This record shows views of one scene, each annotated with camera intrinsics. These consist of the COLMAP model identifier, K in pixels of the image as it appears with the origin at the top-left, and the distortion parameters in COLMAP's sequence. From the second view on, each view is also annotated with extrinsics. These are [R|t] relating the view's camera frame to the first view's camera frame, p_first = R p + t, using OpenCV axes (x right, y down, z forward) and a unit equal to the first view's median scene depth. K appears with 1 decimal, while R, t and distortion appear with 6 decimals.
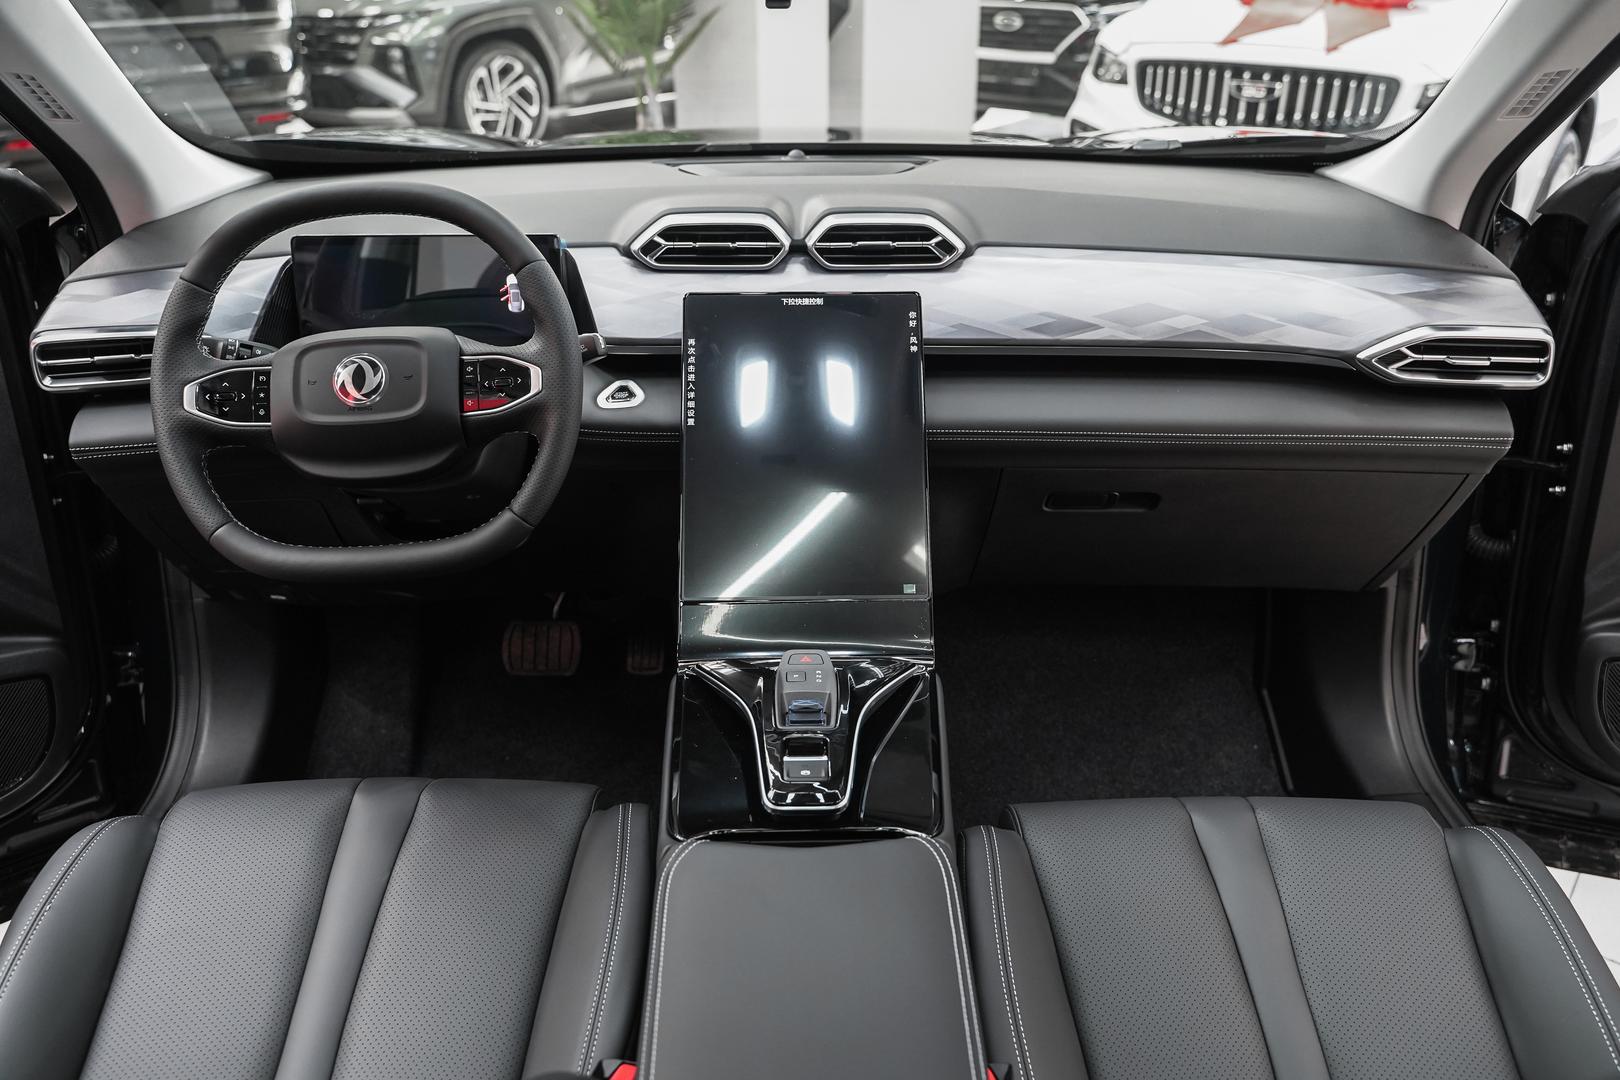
lens RADIAL K [[1315.6, 0, 810.0], [0, 1315.6, 540.0], [0, 0, 1]] dist [-0.006784, -0.010008]
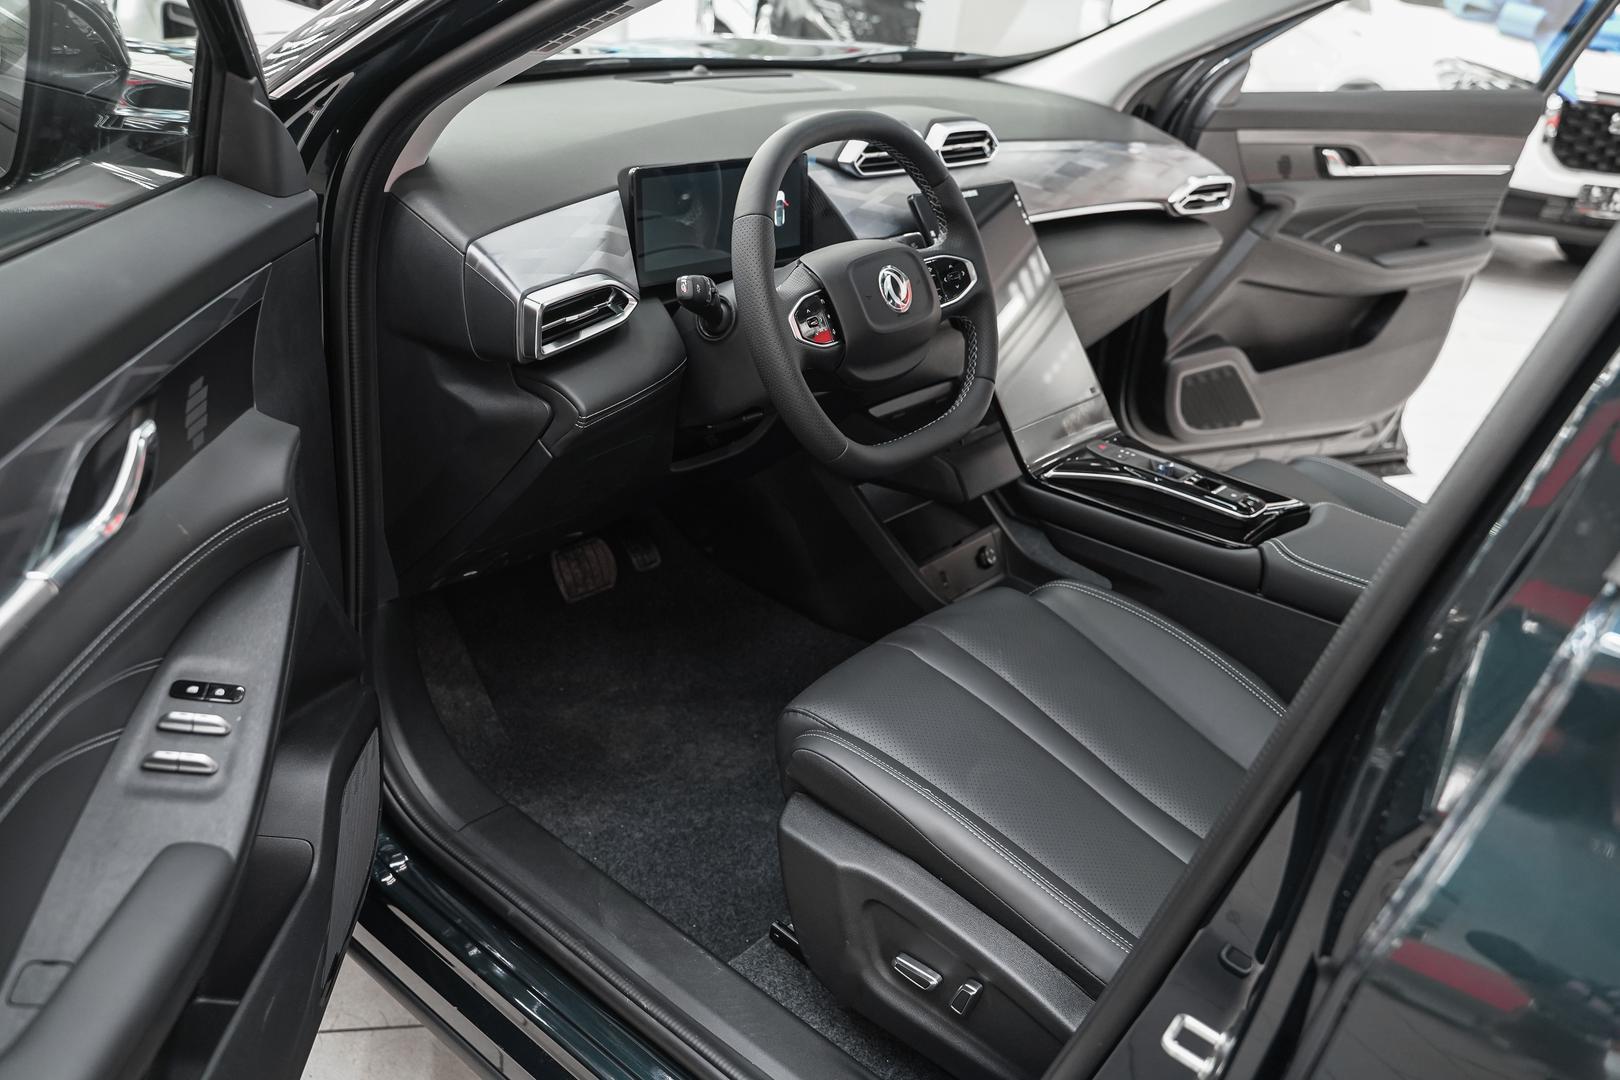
lens RADIAL K [[1315.6, 0, 810.0], [0, 1315.6, 540.0], [0, 0, 1]] dist [-0.006784, -0.010008]
pose [[0.650549, -0.267255, 0.710888, -1.081892], [0.206392, 0.963024, 0.173171, -0.107038], [-0.730882, 0.034065, 0.681653, 0.238463]]
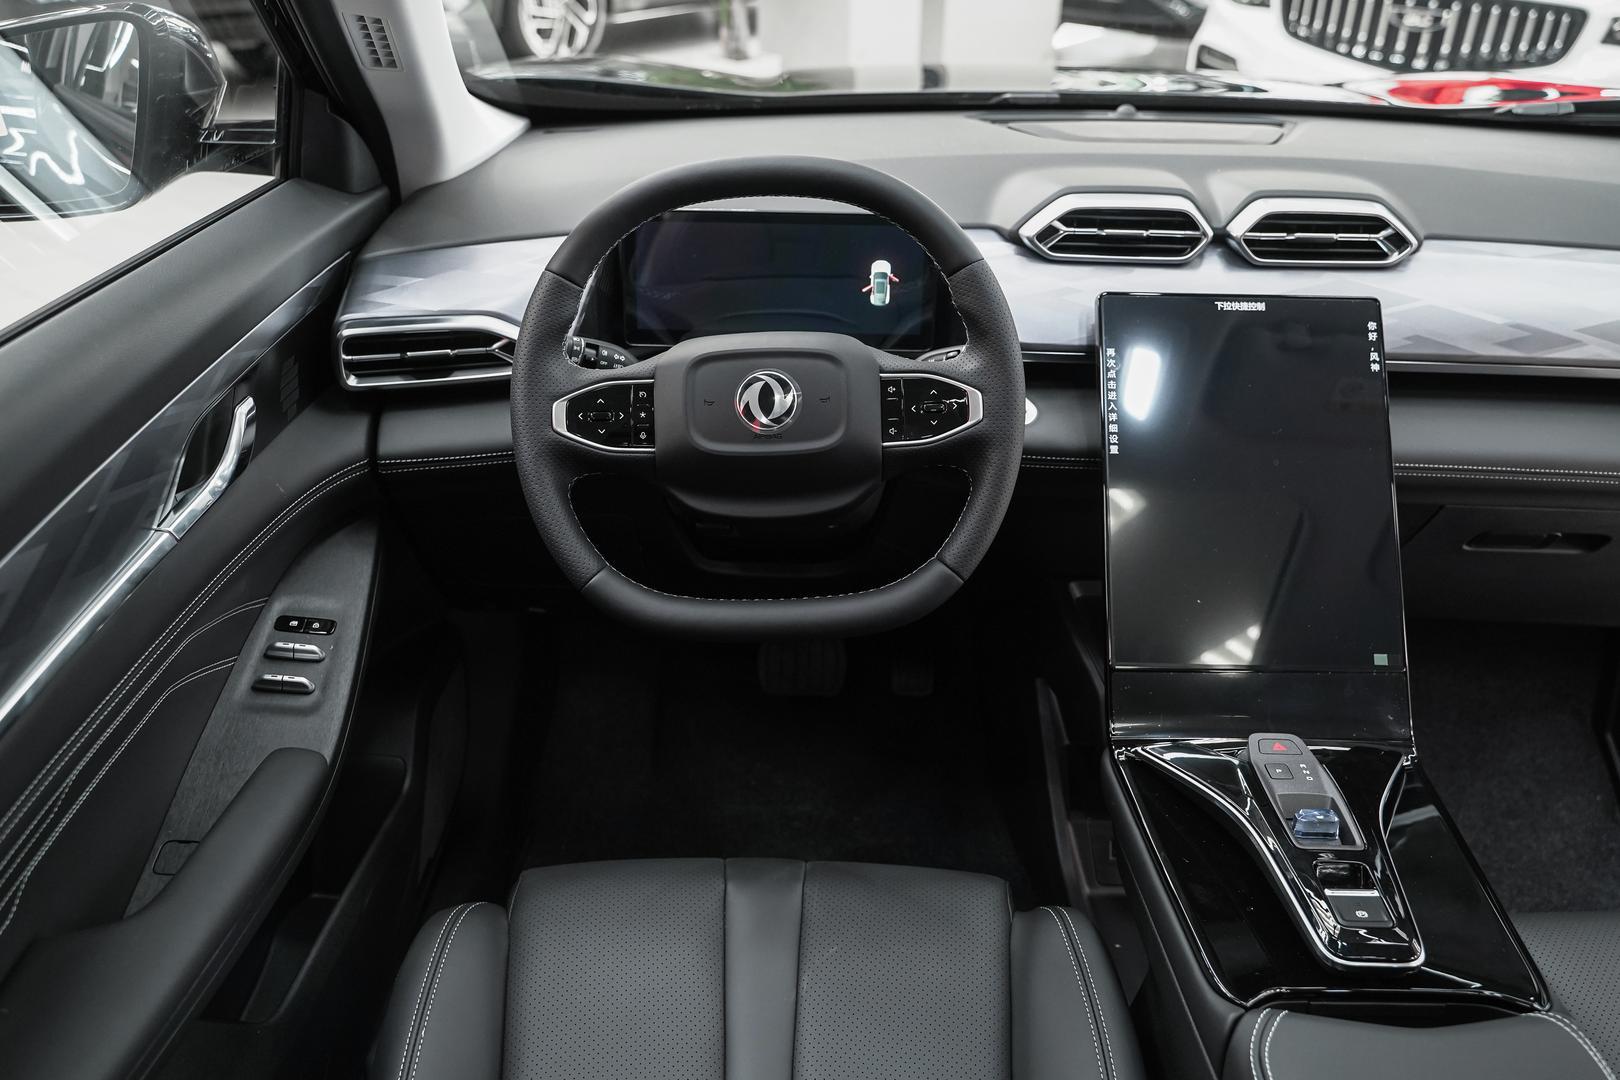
lens RADIAL K [[1350.5, 0, 792.4], [0, 1350.5, 539.4], [0, 0, 1]] dist [-0.004562, -0.006159]
pose [[0.999381, 0.028814, -0.020204, -0.261371], [-0.027692, 0.998168, 0.053788, -0.069012], [0.021717, -0.053195, 0.998348, 0.122581]]
